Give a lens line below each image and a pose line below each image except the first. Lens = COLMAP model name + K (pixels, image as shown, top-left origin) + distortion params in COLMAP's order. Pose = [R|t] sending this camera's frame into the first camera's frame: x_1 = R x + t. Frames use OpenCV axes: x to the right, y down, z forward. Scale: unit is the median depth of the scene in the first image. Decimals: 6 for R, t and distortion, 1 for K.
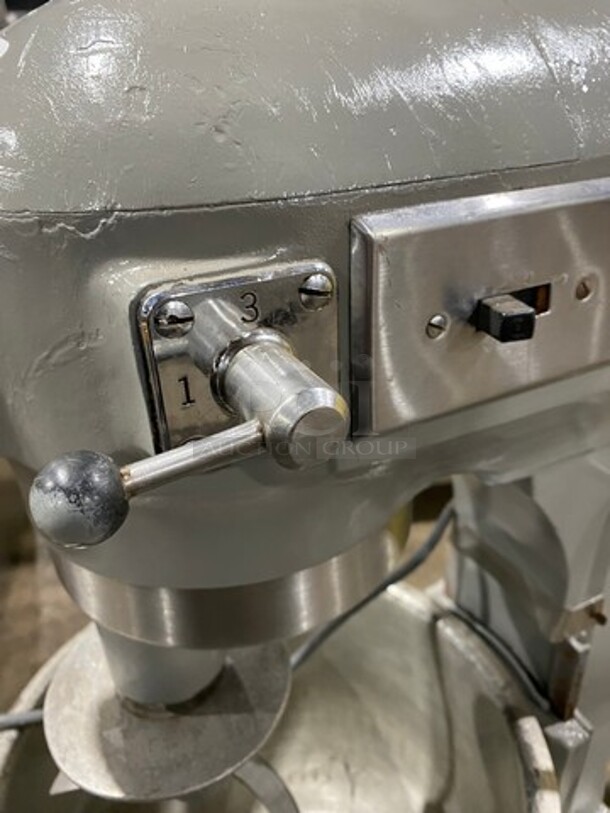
lens RADIAL K [[624.4, 0, 303.3], [0, 624.4, 406.2], [0, 0, 1]] dist [-0.006281, -0.004251]
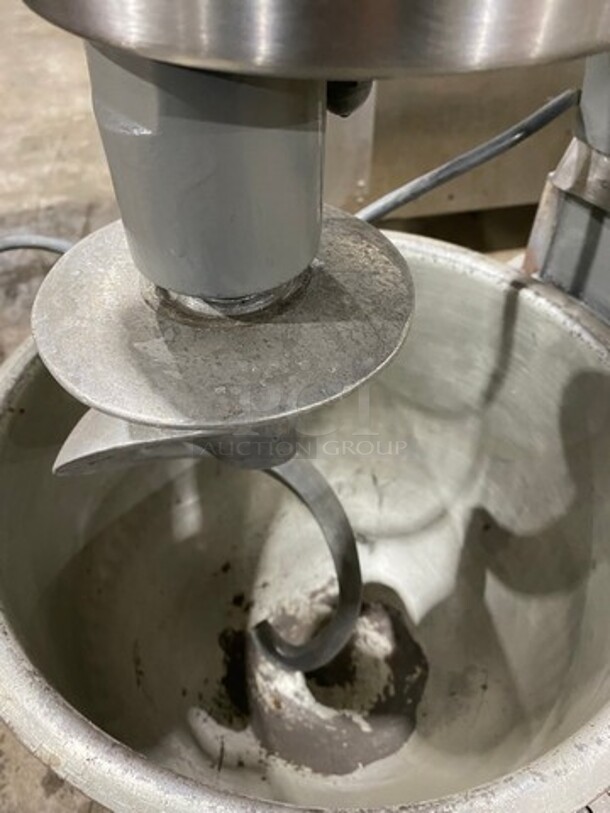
lens RADIAL K [[624.4, 0, 306.0], [0, 624.4, 406.0], [0, 0, 1]] dist [-0.006281, -0.004251]
pose [[0.997937, -0.017958, 0.061640, -0.182976], [-0.003822, 0.941764, 0.336252, 0.355905], [-0.064089, -0.335794, 0.939753, 0.371628]]
